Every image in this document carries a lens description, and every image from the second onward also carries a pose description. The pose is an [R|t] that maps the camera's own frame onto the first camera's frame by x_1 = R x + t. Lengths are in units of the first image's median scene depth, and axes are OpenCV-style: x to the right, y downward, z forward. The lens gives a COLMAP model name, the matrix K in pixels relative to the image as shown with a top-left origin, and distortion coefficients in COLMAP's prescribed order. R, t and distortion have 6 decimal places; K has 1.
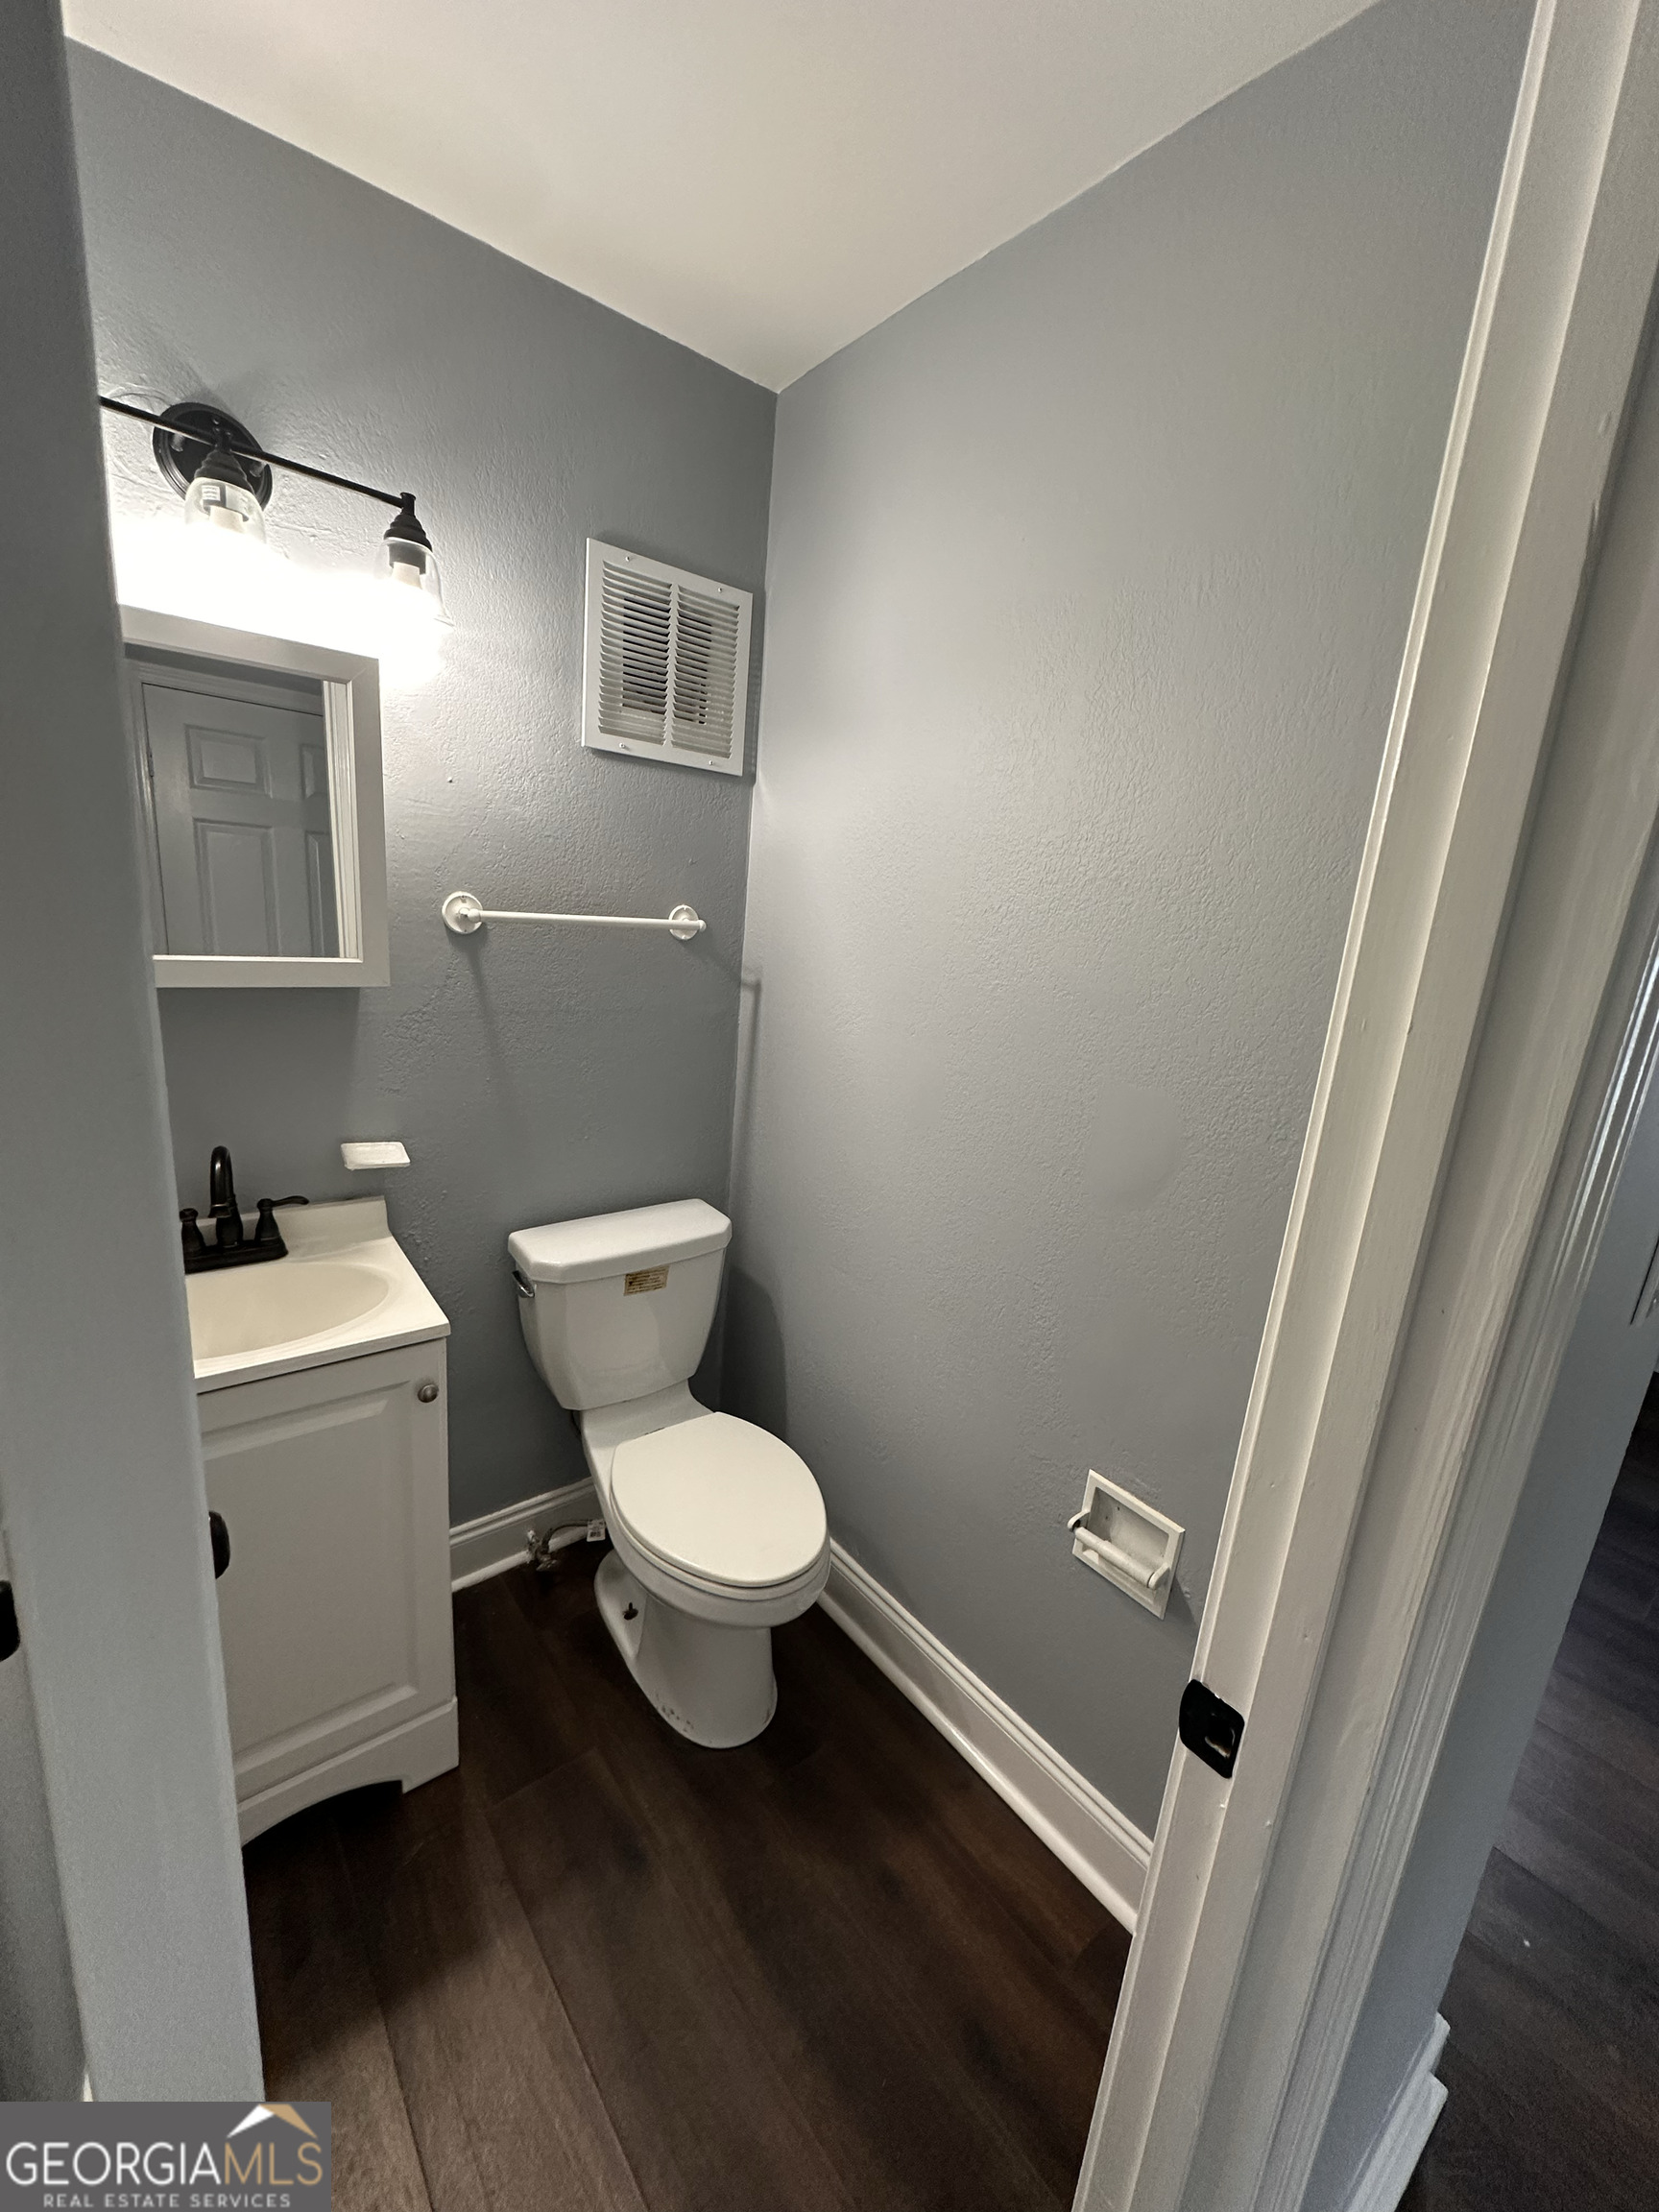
lens RADIAL K [[881.7, 0, 822.0], [0, 881.7, 1106.6], [0, 0, 1]] dist [-0.001447, 0.000481]
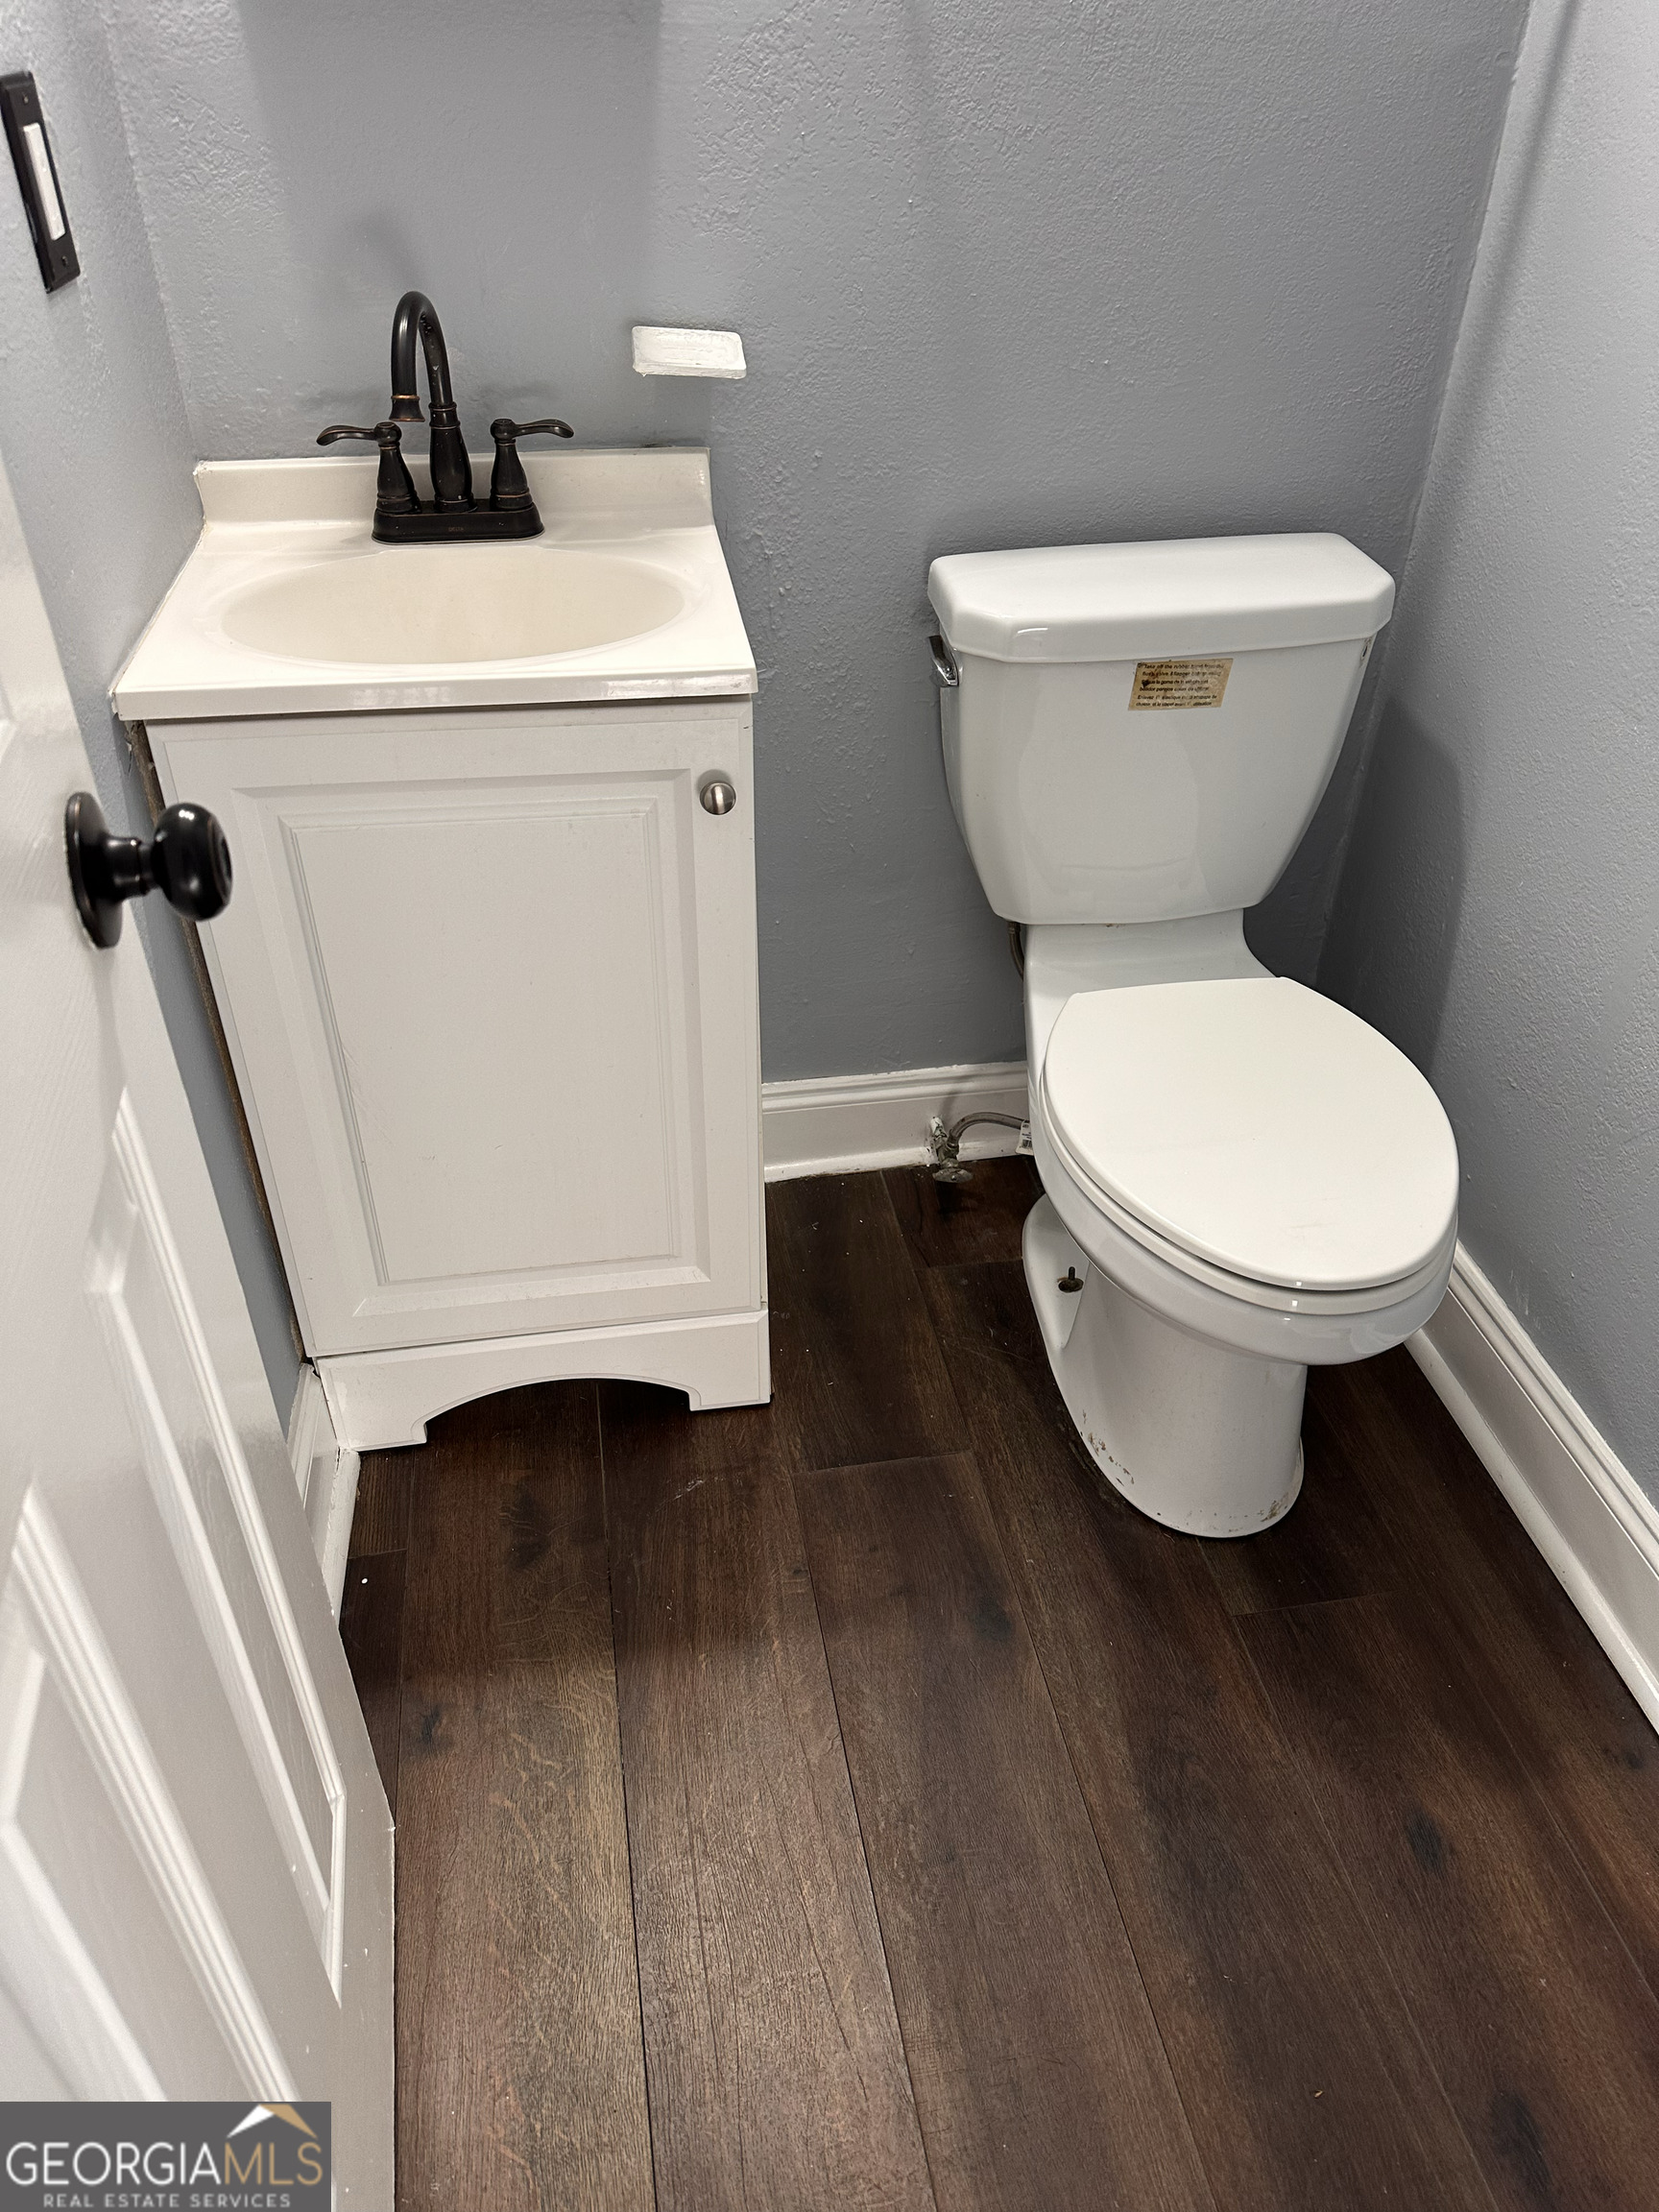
lens RADIAL K [[1558.4, 0, 813.1], [0, 1558.4, 1105.0], [0, 0, 1]] dist [0.055994, -0.073988]
pose [[0.868385, 0.227539, -0.440607, 0.062834], [-0.053079, 0.926060, 0.373624, 0.111369], [0.493042, -0.301063, 0.816254, 0.144551]]
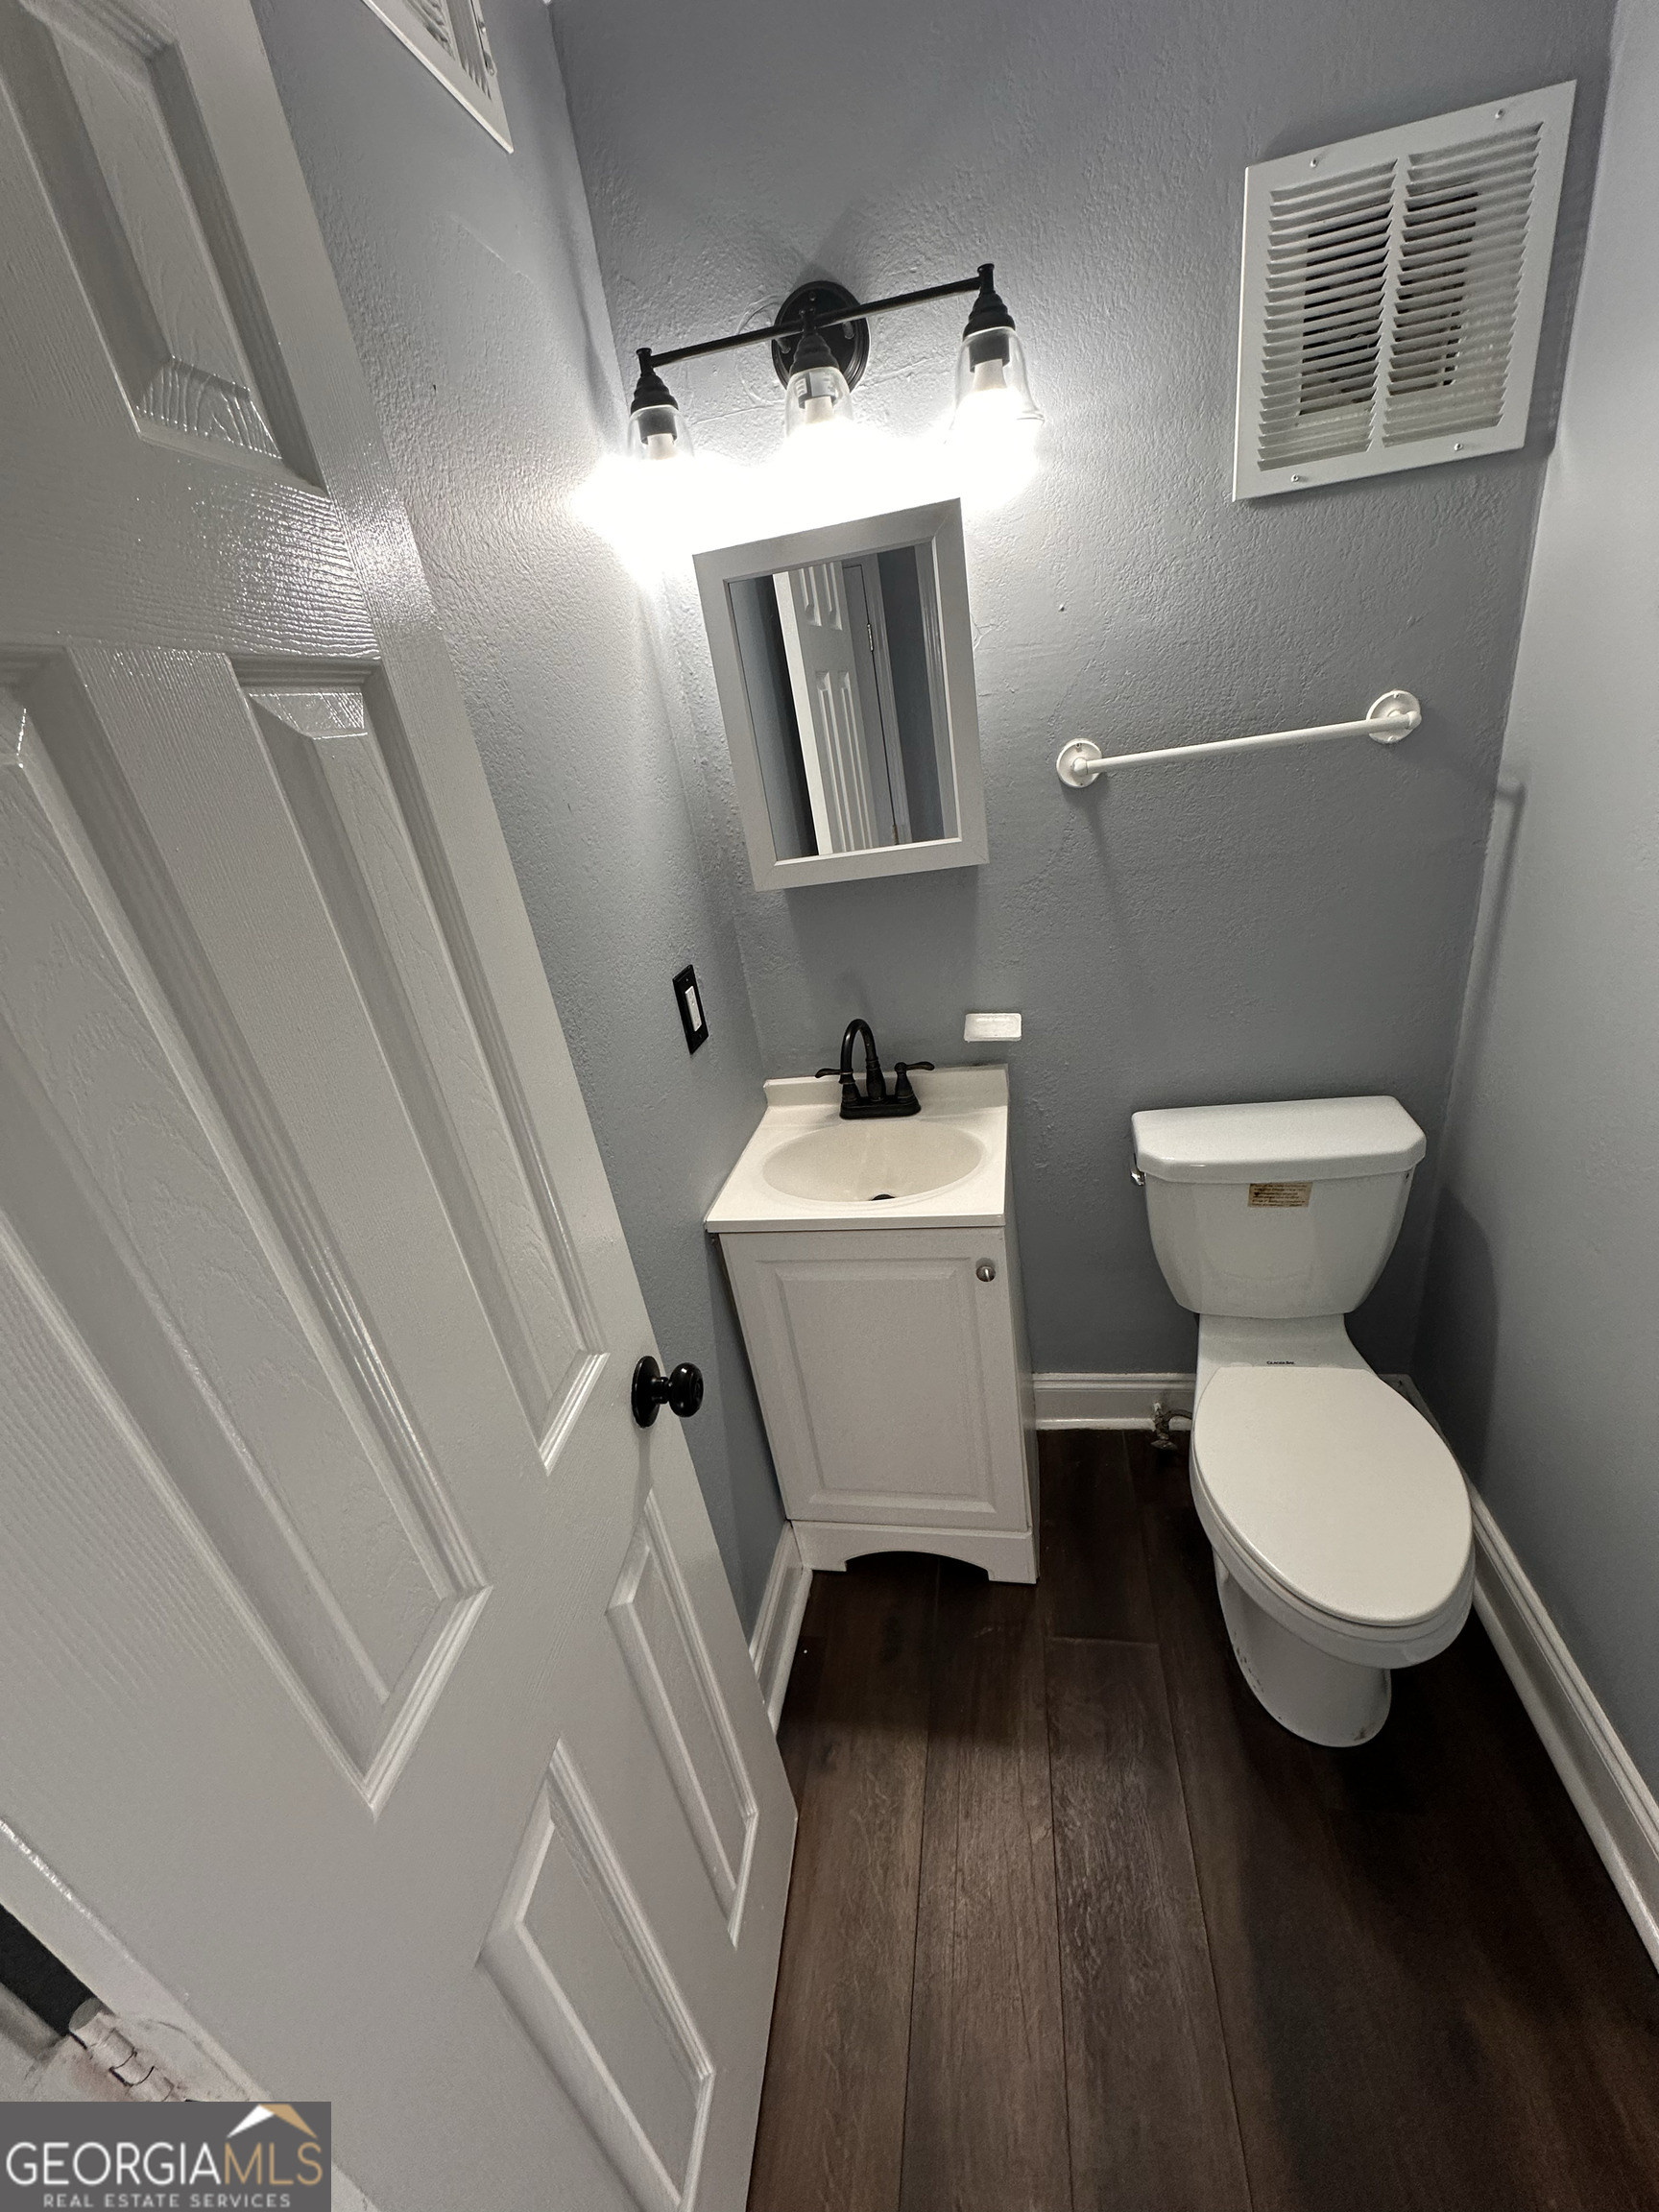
lens RADIAL K [[878.5, 0, 826.1], [0, 878.5, 1108.2], [0, 0, 1]] dist [-0.001265, 0.000444]
pose [[0.636734, 0.150912, -0.756172, 0.154840], [0.024007, 0.976306, 0.215060, -0.075811], [0.770710, -0.155089, 0.618024, 0.195281]]
